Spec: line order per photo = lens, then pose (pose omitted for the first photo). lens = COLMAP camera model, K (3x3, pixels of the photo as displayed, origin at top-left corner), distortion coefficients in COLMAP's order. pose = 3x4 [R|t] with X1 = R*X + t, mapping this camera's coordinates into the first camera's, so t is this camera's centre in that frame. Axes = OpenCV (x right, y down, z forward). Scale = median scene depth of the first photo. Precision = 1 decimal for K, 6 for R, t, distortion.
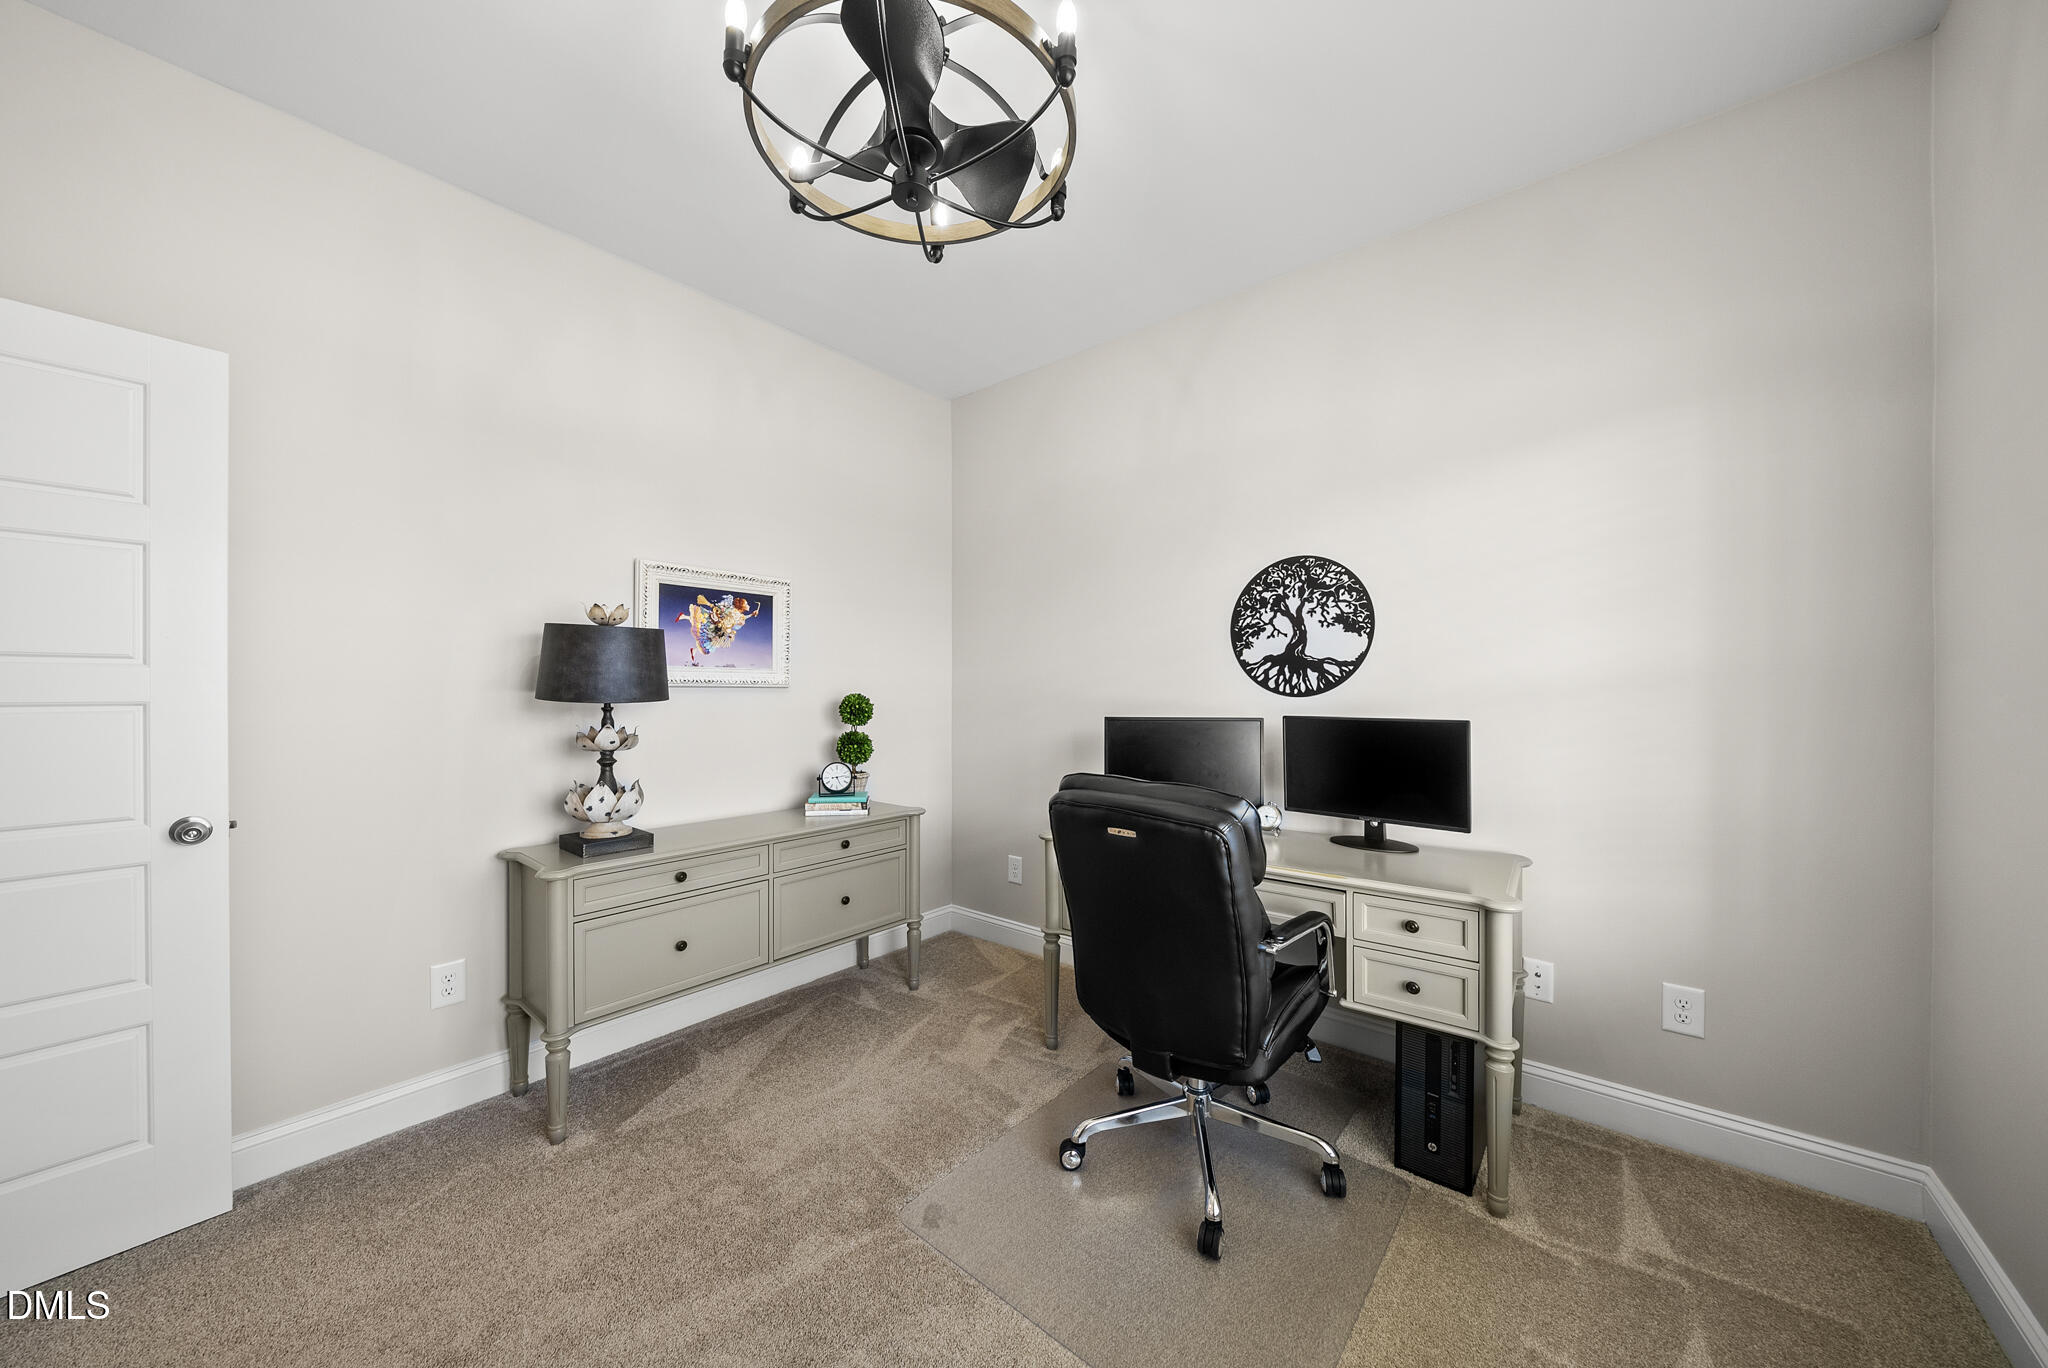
lens RADIAL K [[706.1, 0, 1024.9], [0, 706.1, 692.3], [0, 0, 1]] dist [-0.005861, -0.000056]
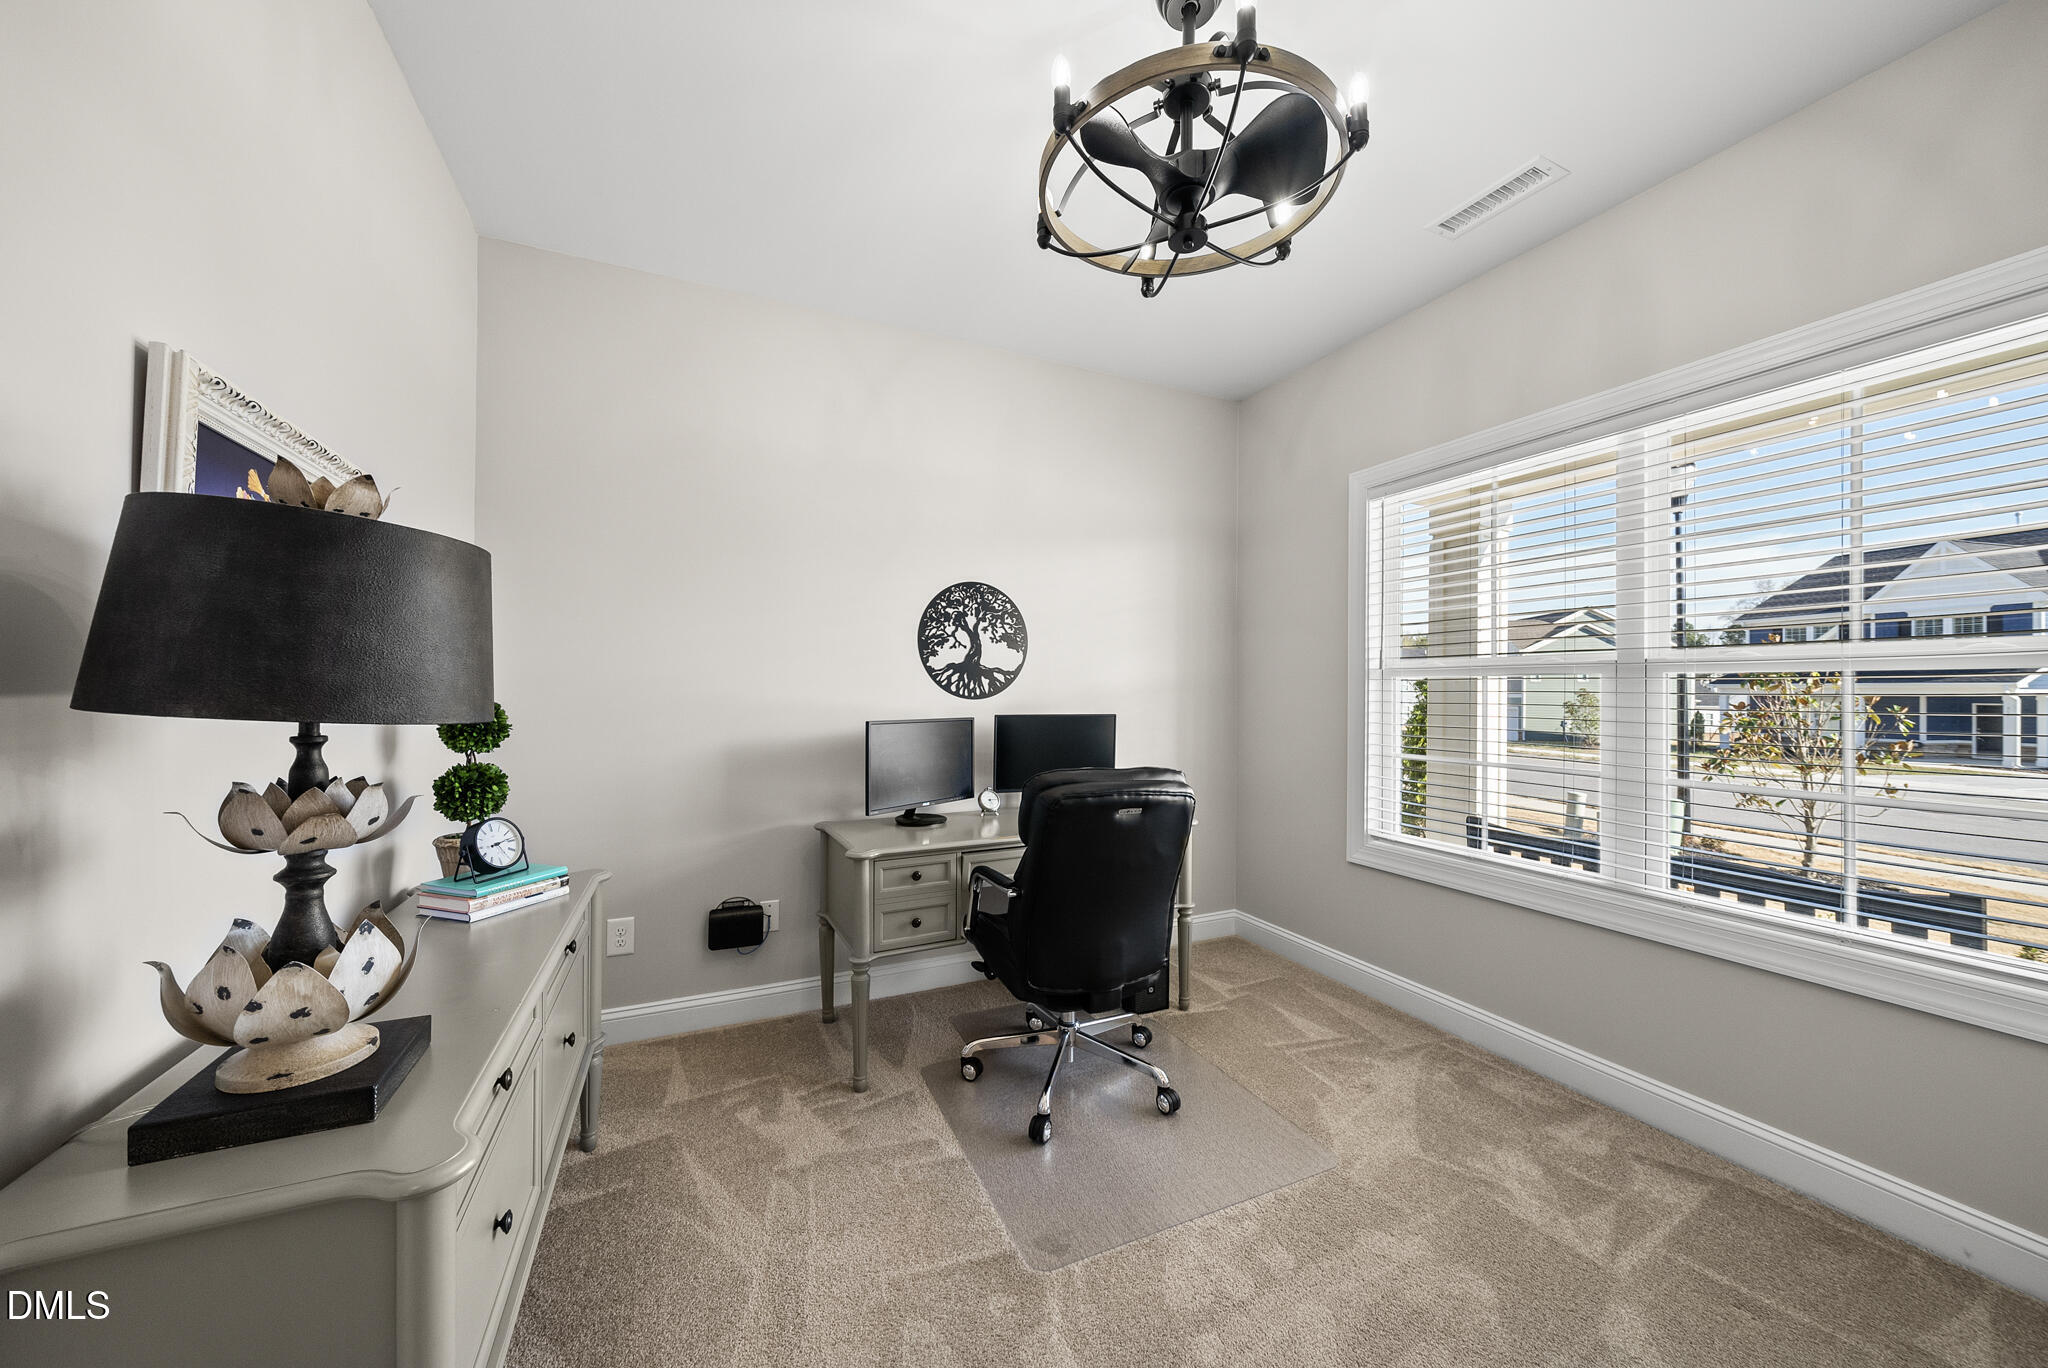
lens RADIAL K [[706.1, 0, 1030.1], [0, 706.1, 689.8], [0, 0, 1]] dist [-0.005861, -0.000056]
pose [[0.428947, 0.006832, 0.903304, -0.653878], [-0.002447, 0.999977, -0.006402, -0.002091], [-0.903326, 0.000536, 0.428954, 0.398760]]
